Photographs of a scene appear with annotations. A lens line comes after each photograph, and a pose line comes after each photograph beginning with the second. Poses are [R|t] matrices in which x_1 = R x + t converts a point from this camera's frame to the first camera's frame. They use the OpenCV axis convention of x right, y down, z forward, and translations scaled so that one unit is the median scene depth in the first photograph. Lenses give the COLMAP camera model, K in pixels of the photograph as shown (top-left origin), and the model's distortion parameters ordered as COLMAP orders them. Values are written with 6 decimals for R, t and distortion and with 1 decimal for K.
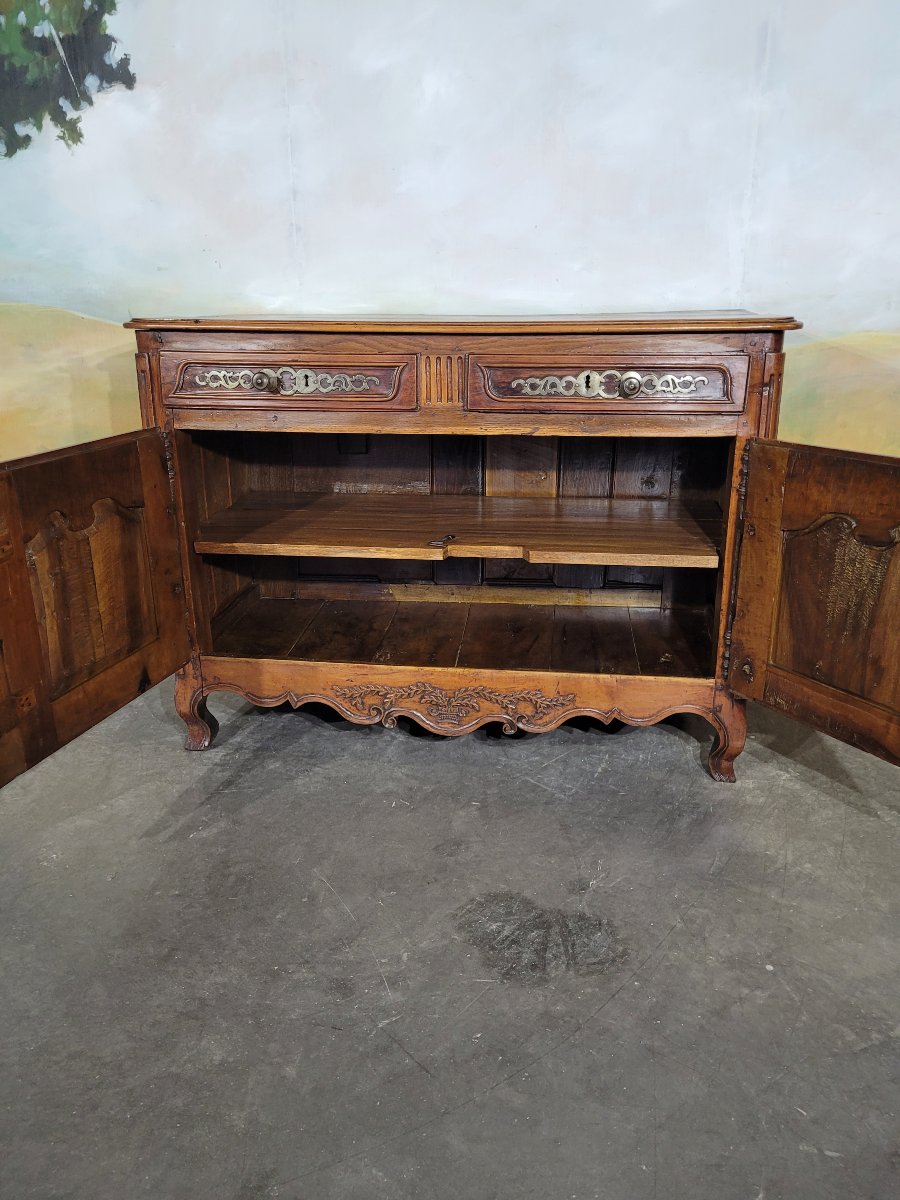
lens RADIAL K [[904.4, 0, 456.6], [0, 904.4, 601.0], [0, 0, 1]] dist [0.045897, -0.034171]
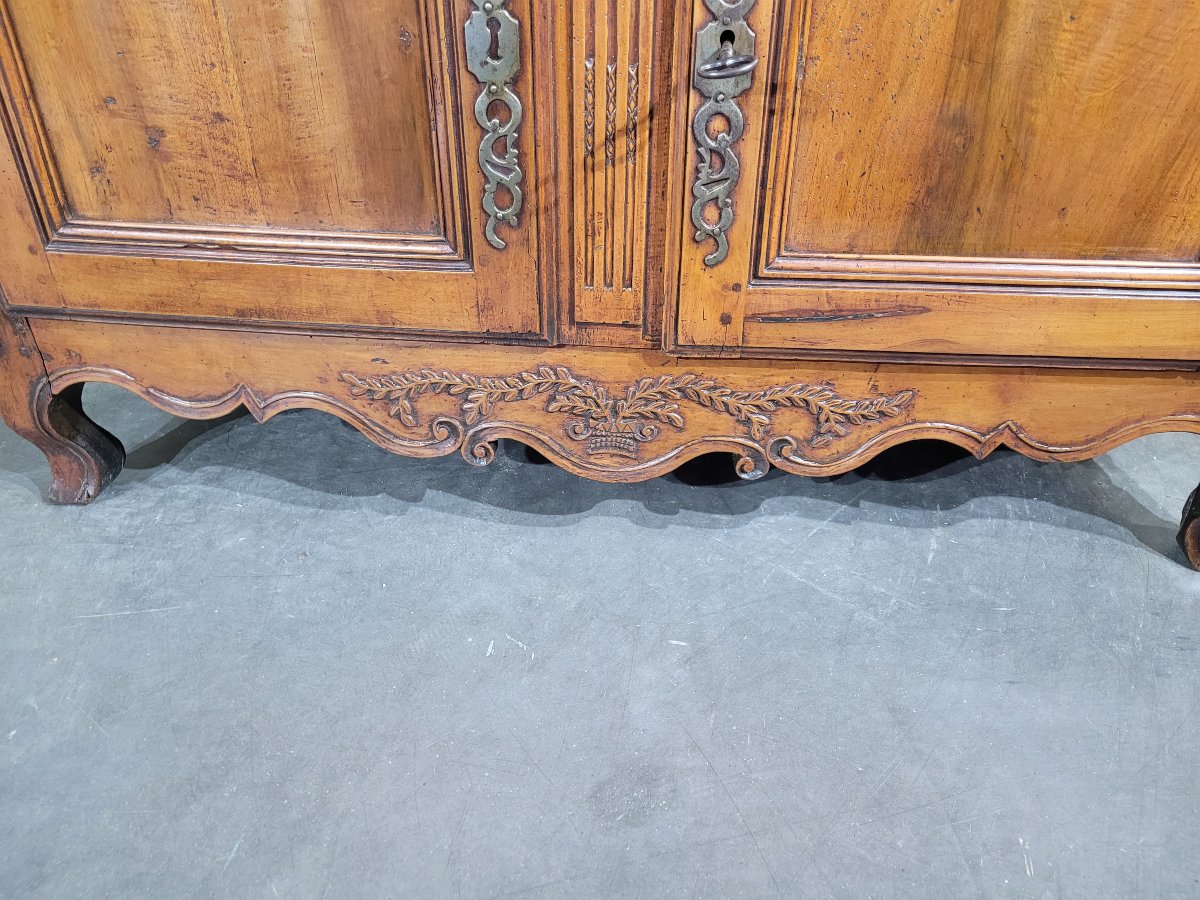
lens RADIAL K [[904.4, 0, 603.7], [0, 904.4, 452.1], [0, 0, 1]] dist [0.045897, -0.034171]
pose [[0.999634, -0.011634, 0.024441, -0.026100], [0.005511, 0.971492, 0.237009, 0.031962], [-0.026502, -0.236787, 0.971200, 0.633217]]
